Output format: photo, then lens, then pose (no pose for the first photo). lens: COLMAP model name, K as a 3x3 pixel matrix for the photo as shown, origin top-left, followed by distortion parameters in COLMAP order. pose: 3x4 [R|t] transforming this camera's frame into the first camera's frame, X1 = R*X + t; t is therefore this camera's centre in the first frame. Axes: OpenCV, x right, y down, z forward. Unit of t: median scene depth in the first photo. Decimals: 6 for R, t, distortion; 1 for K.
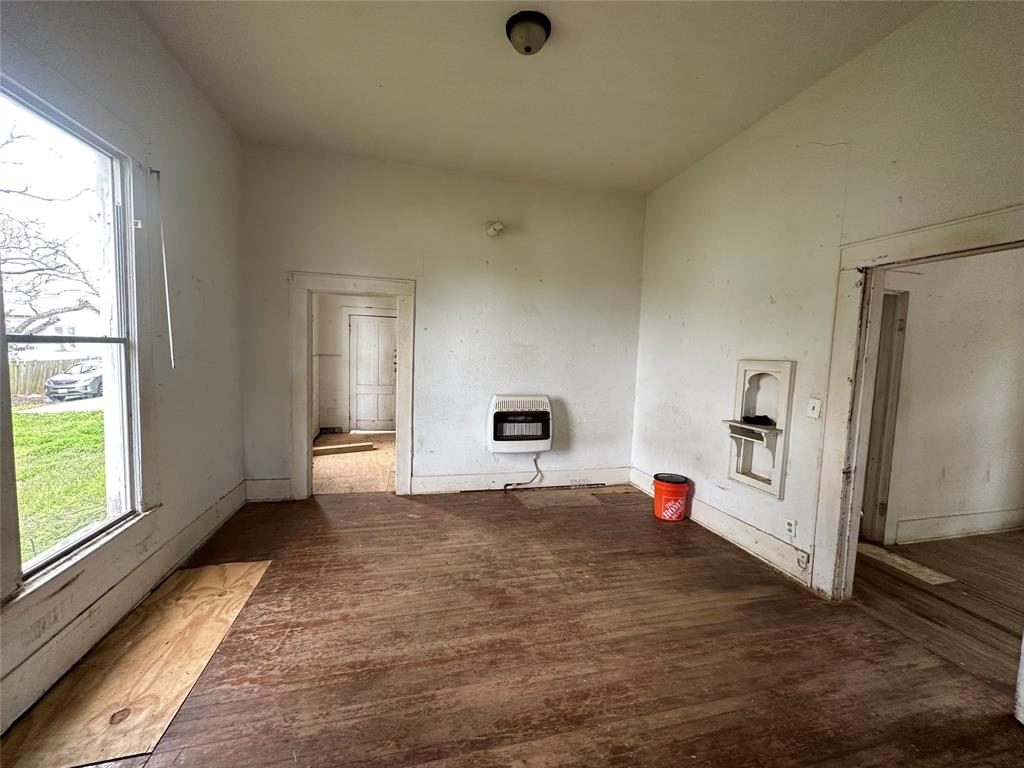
lens RADIAL K [[406.1, 0, 512.0], [0, 406.1, 384.0], [0, 0, 1]] dist [-0.000339, -0.000191]
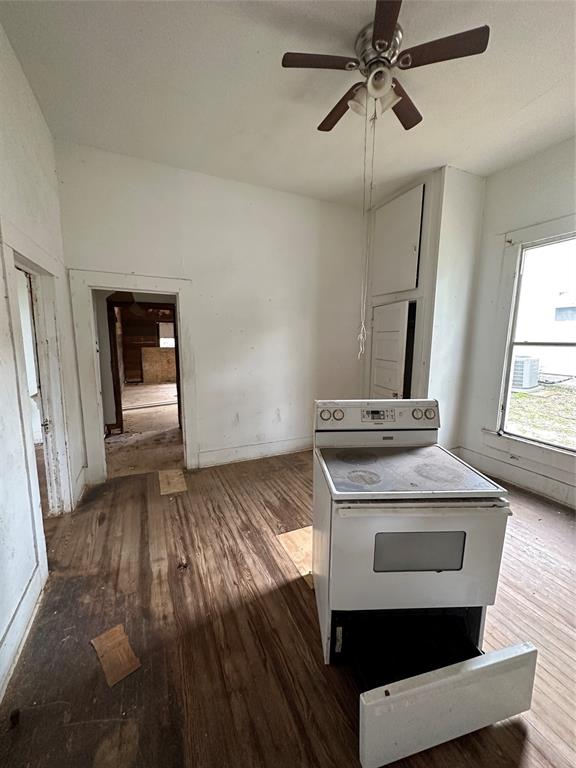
lens RADIAL K [[304.6, 0, 288.0], [0, 304.6, 384.0], [0, 0, 1]] dist [-0.000339, -0.000191]
pose [[0.983261, -0.050135, 0.175167, 1.466894], [0.037717, 0.996580, 0.073518, 0.033088], [-0.178254, -0.065681, 0.981790, -0.154894]]
